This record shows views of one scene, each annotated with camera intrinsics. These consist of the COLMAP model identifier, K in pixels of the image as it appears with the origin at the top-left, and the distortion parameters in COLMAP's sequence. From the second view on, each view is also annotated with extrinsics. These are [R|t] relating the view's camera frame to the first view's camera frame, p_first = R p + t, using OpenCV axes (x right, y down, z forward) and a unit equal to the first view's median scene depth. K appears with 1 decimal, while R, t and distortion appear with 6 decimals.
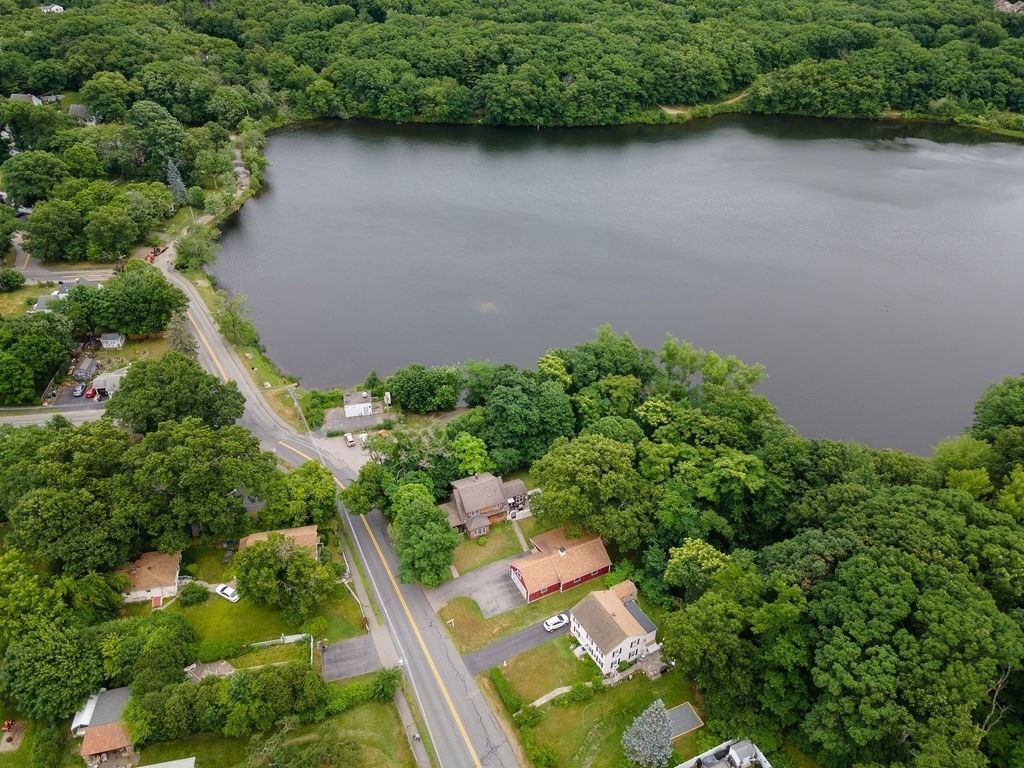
lens RADIAL K [[756.9, 0, 510.4], [0, 756.9, 377.1], [0, 0, 1]] dist [0.036581, -0.006306]
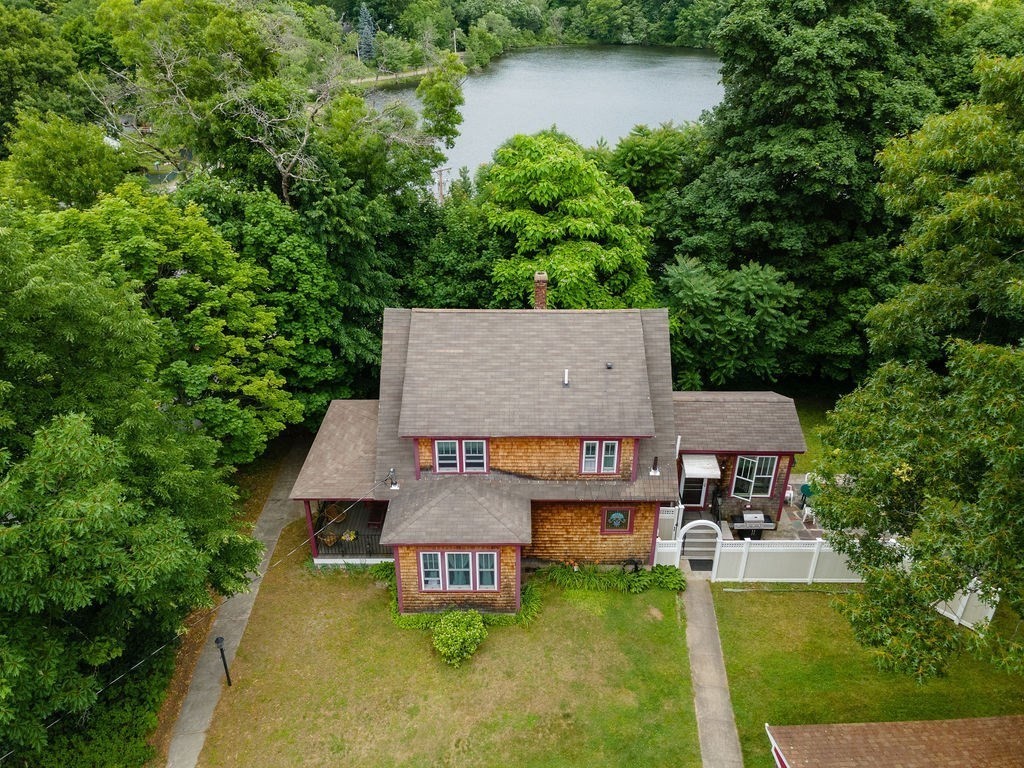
lens RADIAL K [[756.9, 0, 507.1], [0, 756.9, 388.8], [0, 0, 1]] dist [0.036581, -0.006306]
pose [[0.913933, 0.184856, -0.361325, 0.020228], [-0.223414, 0.972375, -0.067629, 0.166477], [0.338841, 0.142533, 0.929984, 0.805239]]
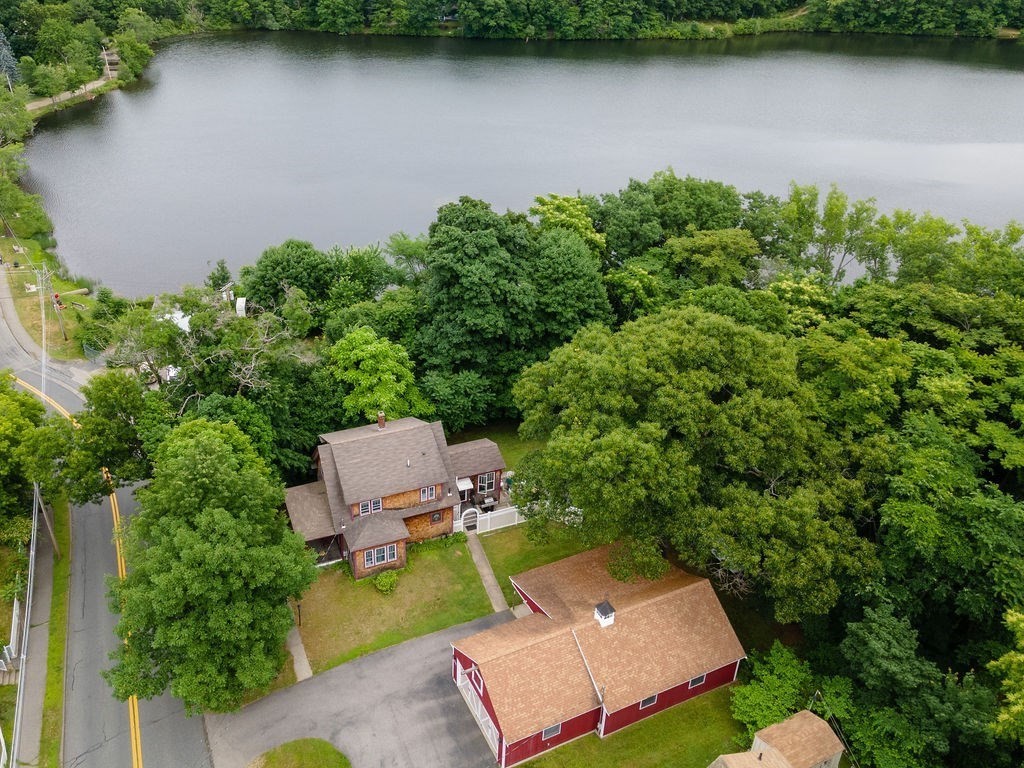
lens RADIAL K [[756.9, 0, 461.7], [0, 756.9, 368.4], [0, 0, 1]] dist [0.036581, -0.006306]
pose [[0.999115, 0.024300, -0.034331, 0.011297], [-0.027583, 0.994739, -0.098657, 0.139831], [0.031753, 0.099517, 0.994529, 0.581043]]
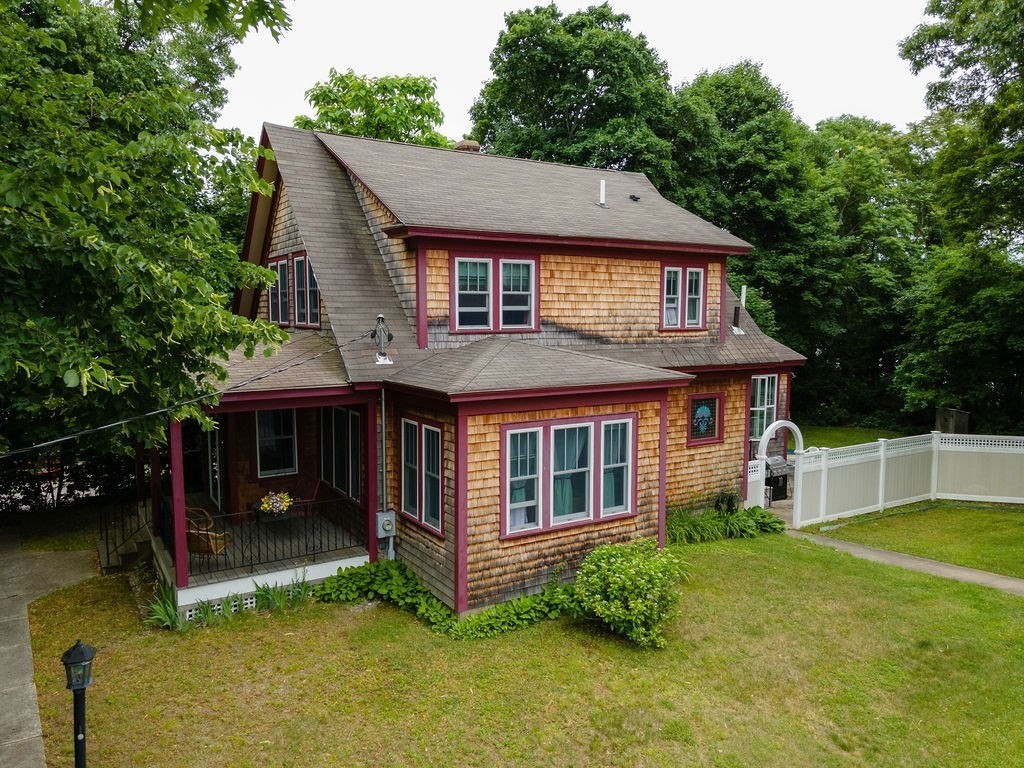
lens RADIAL K [[756.9, 0, 515.0], [0, 756.9, 384.3], [0, 0, 1]] dist [0.036581, -0.006306]
pose [[0.990715, -0.019194, 0.134592, -0.053640], [0.080464, 0.880757, -0.466683, 0.221435], [-0.109586, 0.473180, 0.874123, 0.881609]]
